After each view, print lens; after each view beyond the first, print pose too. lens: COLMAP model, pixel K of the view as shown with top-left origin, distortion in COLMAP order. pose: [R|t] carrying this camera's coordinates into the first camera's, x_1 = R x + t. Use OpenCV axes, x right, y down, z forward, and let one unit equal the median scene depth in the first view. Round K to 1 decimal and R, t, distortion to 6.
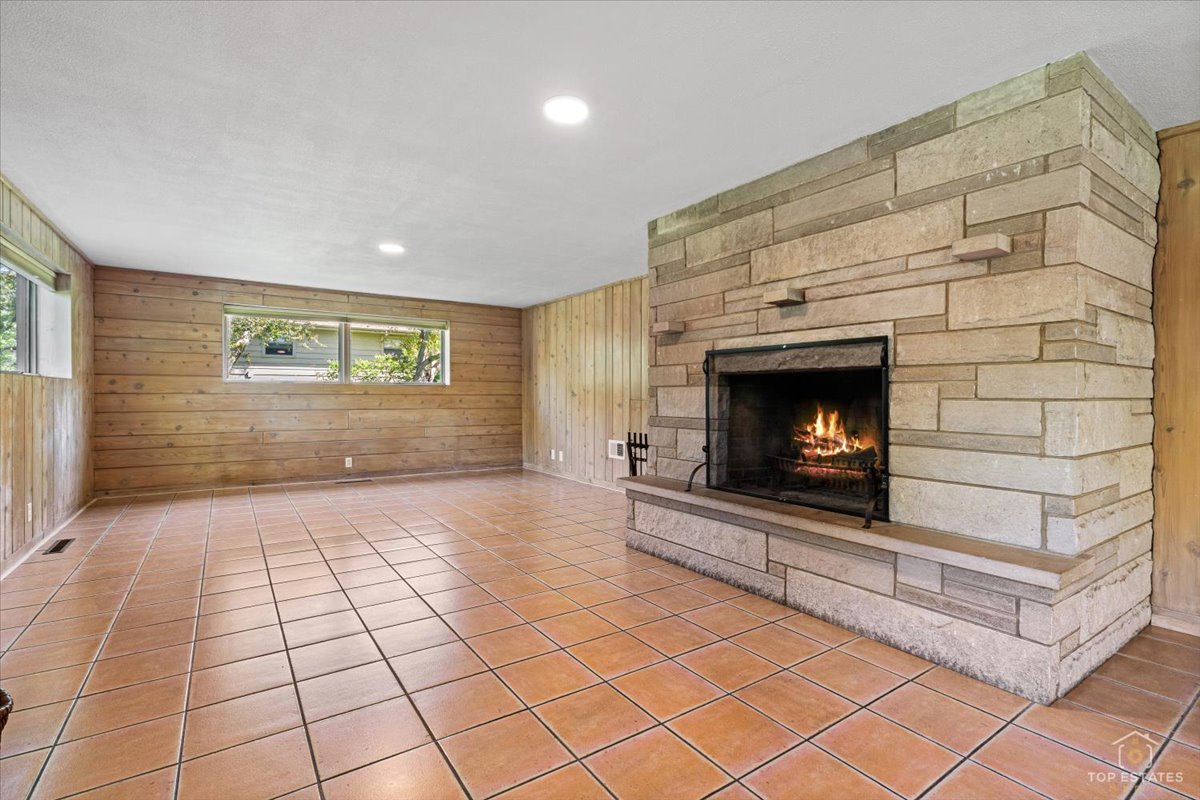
lens RADIAL K [[551.1, 0, 599.3], [0, 551.1, 388.0], [0, 0, 1]] dist [-0.005660, 0.000733]
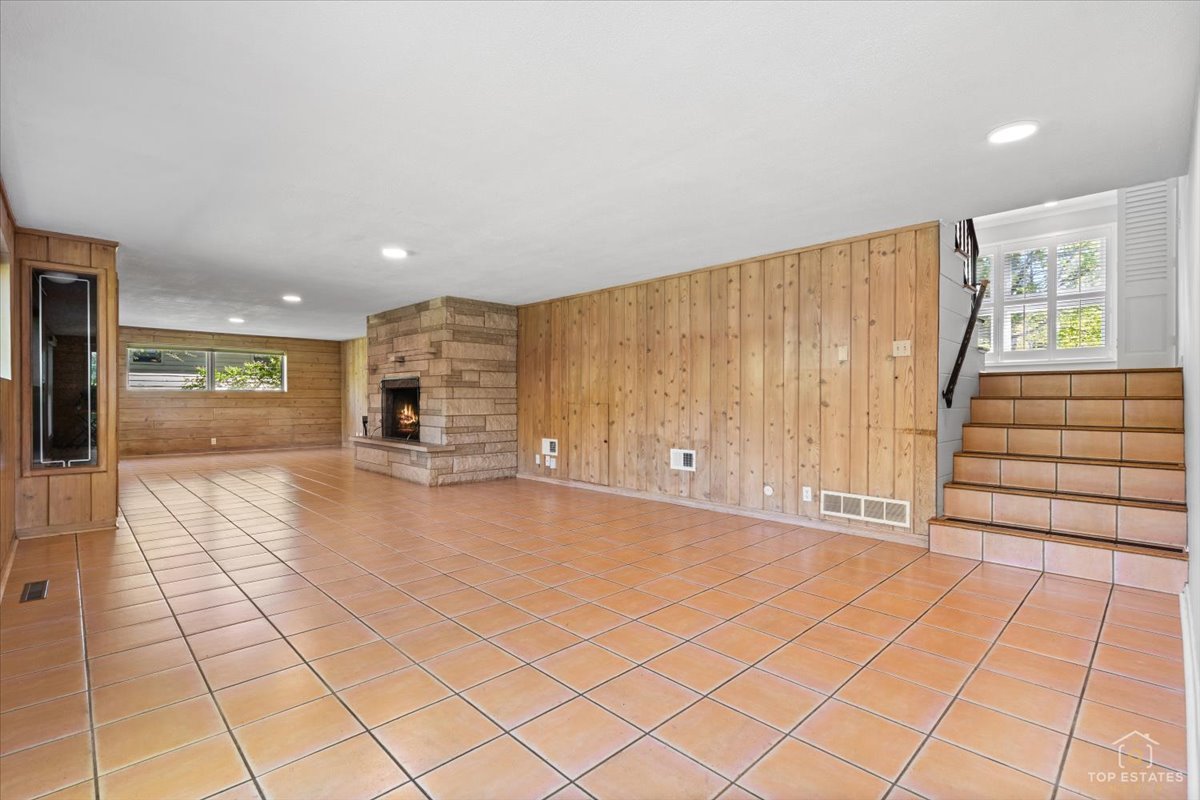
lens RADIAL K [[551.1, 0, 601.7], [0, 551.1, 391.9], [0, 0, 1]] dist [-0.005660, 0.000733]
pose [[0.984351, -0.002006, 0.176208, 0.349038], [0.001648, 0.999996, 0.002181, -0.007513], [-0.176212, -0.001856, 0.984350, -0.719701]]
